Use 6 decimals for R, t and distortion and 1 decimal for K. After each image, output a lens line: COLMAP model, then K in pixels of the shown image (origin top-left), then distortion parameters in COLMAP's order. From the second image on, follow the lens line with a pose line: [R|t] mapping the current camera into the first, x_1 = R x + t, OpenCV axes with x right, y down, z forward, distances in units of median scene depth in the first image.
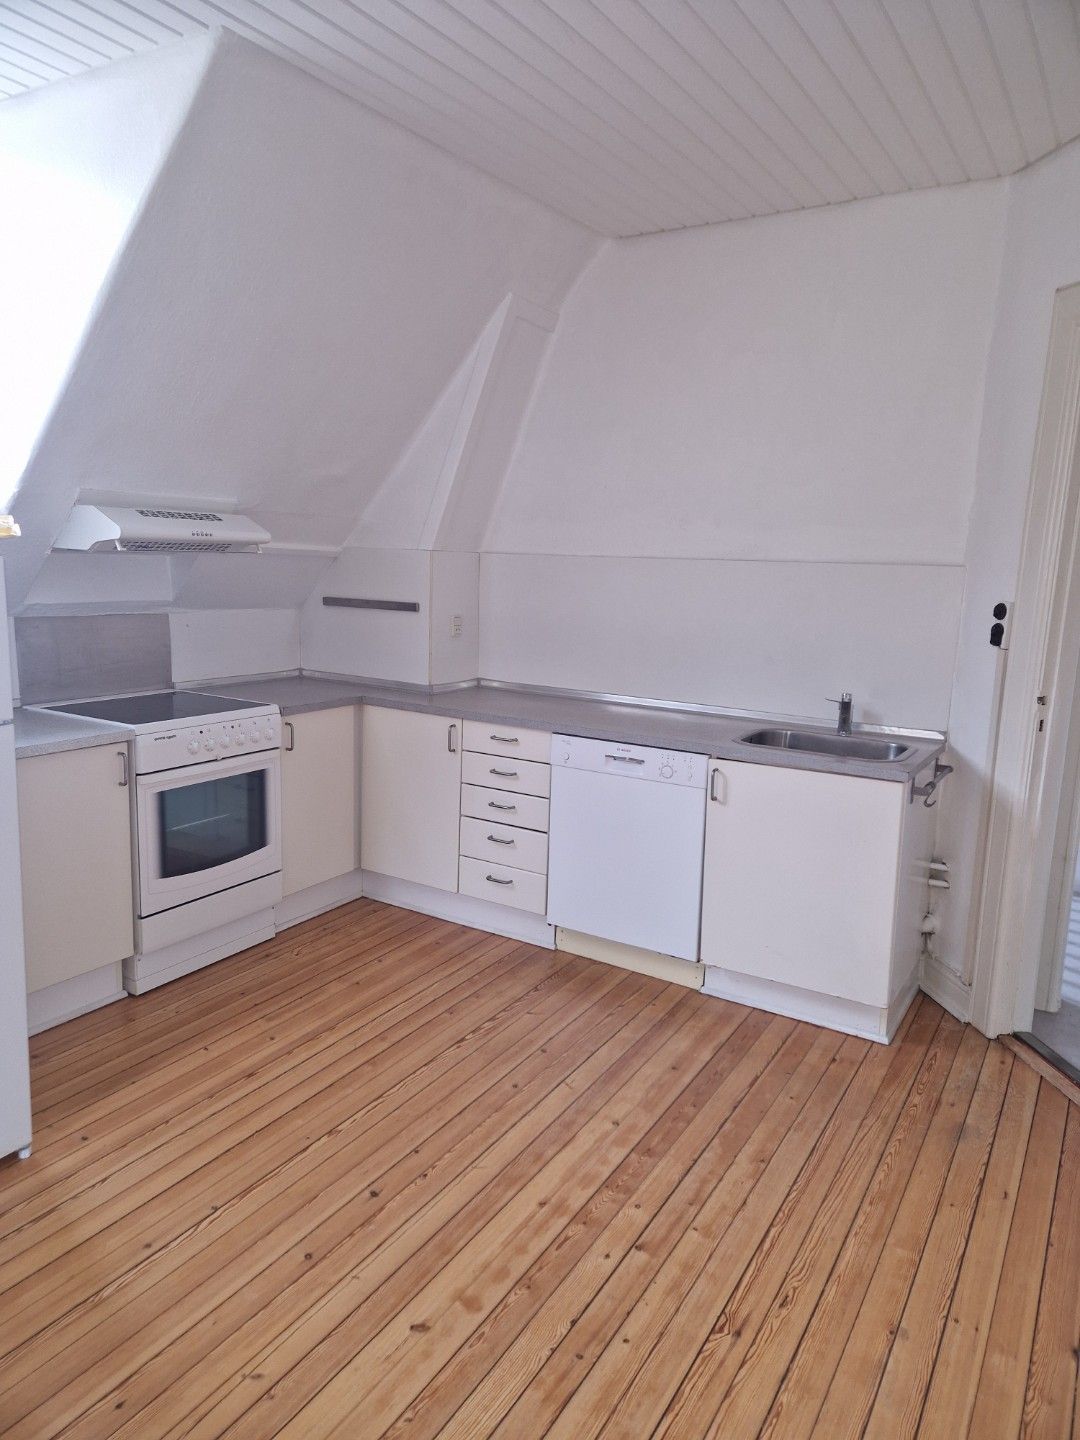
lens RADIAL K [[973.0, 0, 520.8], [0, 973.0, 741.2], [0, 0, 1]] dist [0.064358, -0.002063]
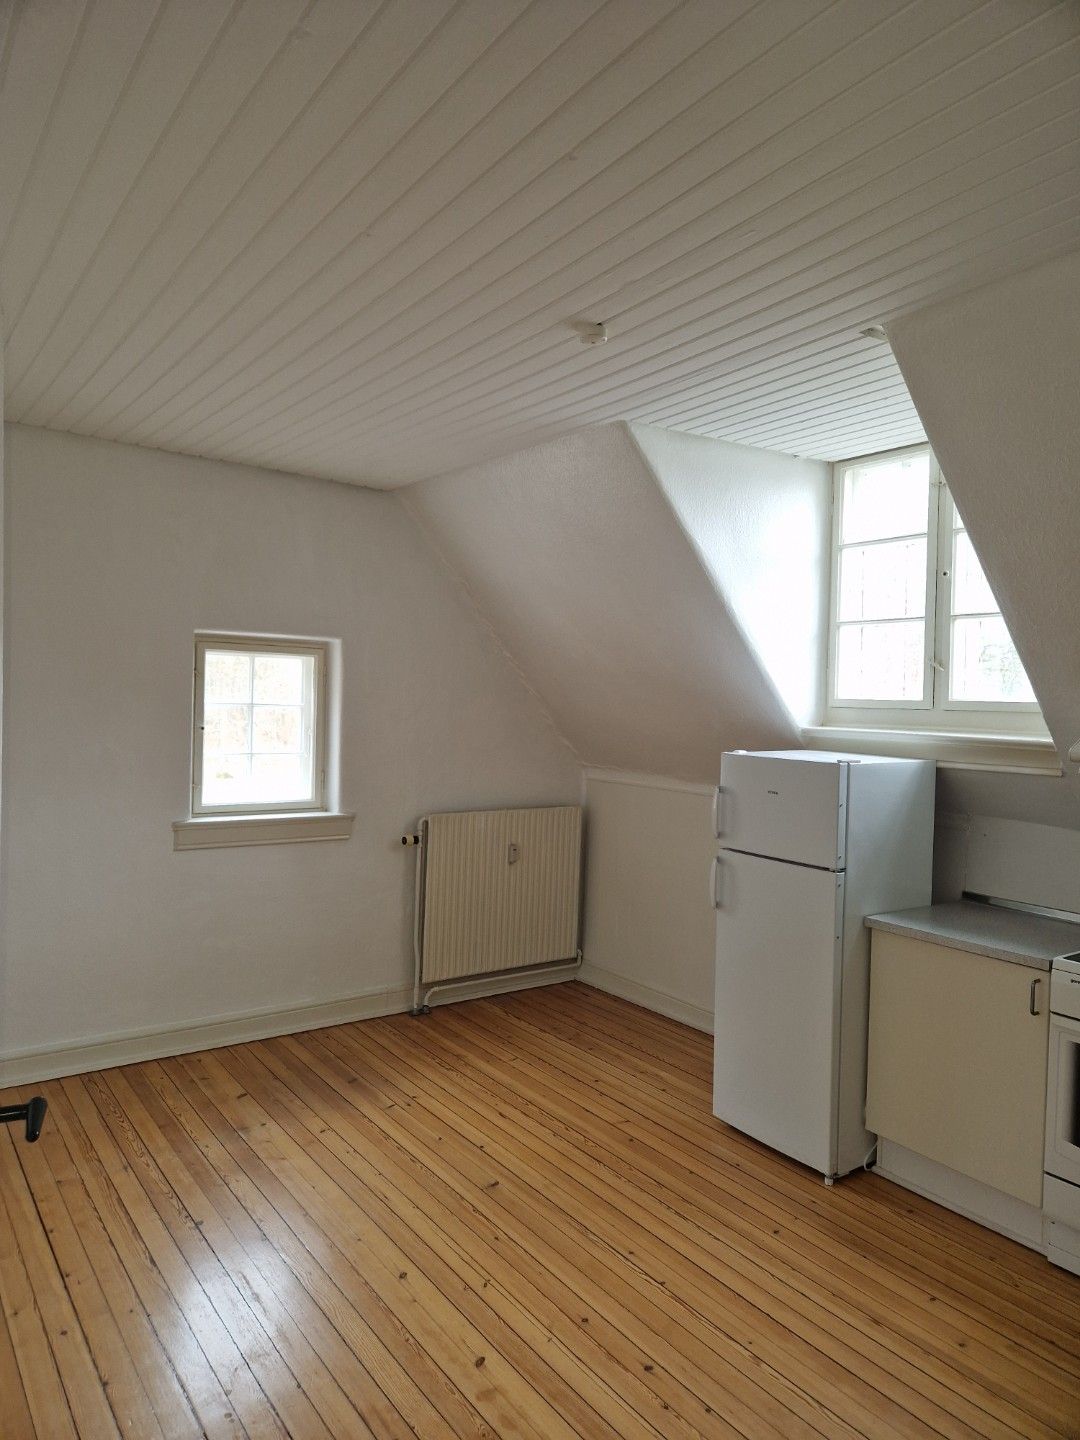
lens RADIAL K [[973.0, 0, 520.8], [0, 973.0, 741.2], [0, 0, 1]] dist [0.064358, -0.002063]
pose [[-0.375291, 0.009320, -0.926860, 0.951915], [-0.204648, 0.974440, 0.092661, -0.282618], [0.904033, 0.224455, -0.363791, 1.204687]]
